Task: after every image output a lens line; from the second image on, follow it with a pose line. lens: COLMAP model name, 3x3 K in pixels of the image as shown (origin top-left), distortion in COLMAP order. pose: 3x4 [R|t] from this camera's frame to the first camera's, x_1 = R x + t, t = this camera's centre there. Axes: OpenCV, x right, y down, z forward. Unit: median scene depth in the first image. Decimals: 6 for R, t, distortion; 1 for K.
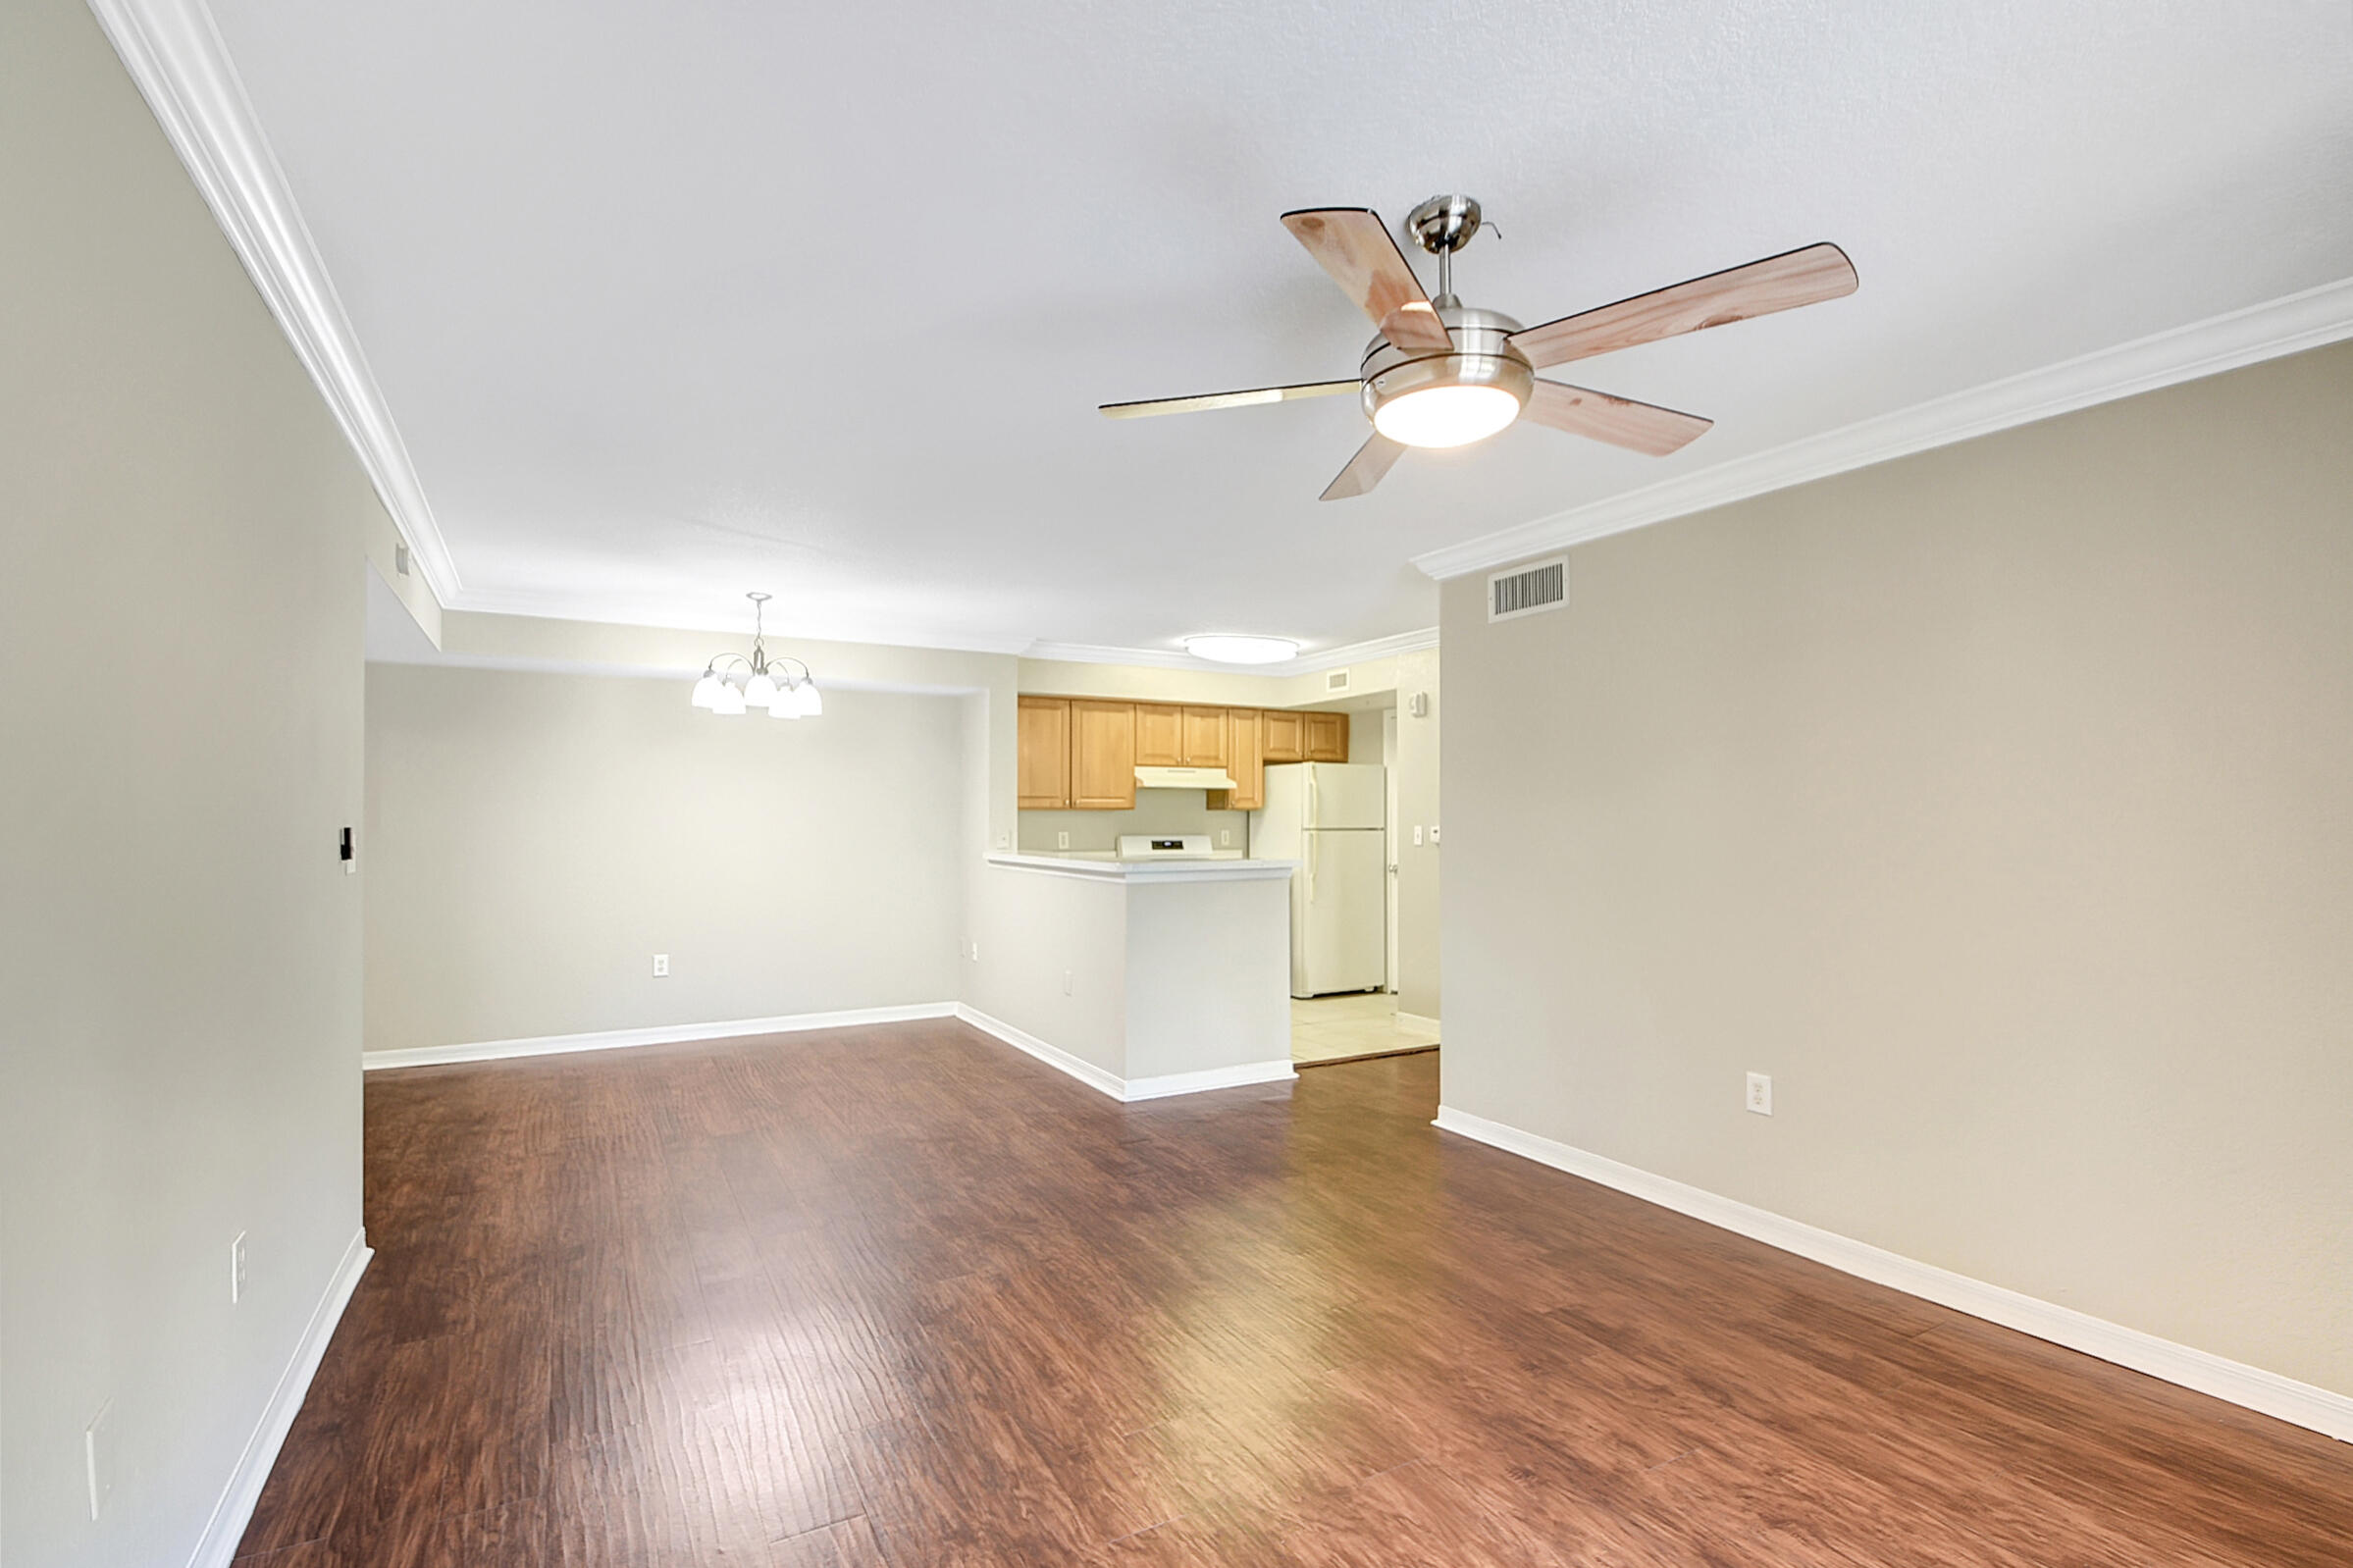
lens RADIAL K [[1078.0, 0, 1176.5], [0, 1078.0, 784.0], [0, 0, 1]] dist [-0.002400, -0.000299]
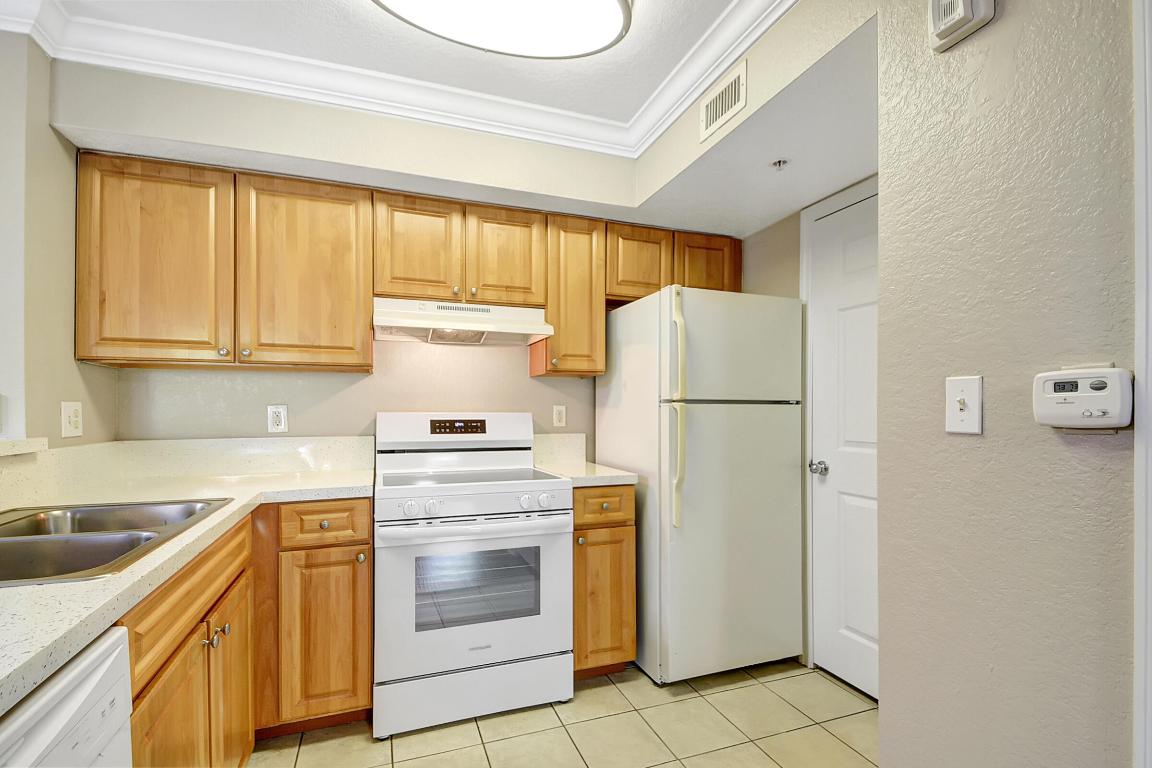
lens RADIAL K [[522.4, 0, 572.5], [0, 522.4, 405.0], [0, 0, 1]] dist [0.004064, 0.000082]
pose [[0.987277, -0.003768, -0.158965, 0.115129], [0.007449, 0.999718, 0.022569, 0.037531], [0.158835, -0.023466, 0.987026, 0.712957]]
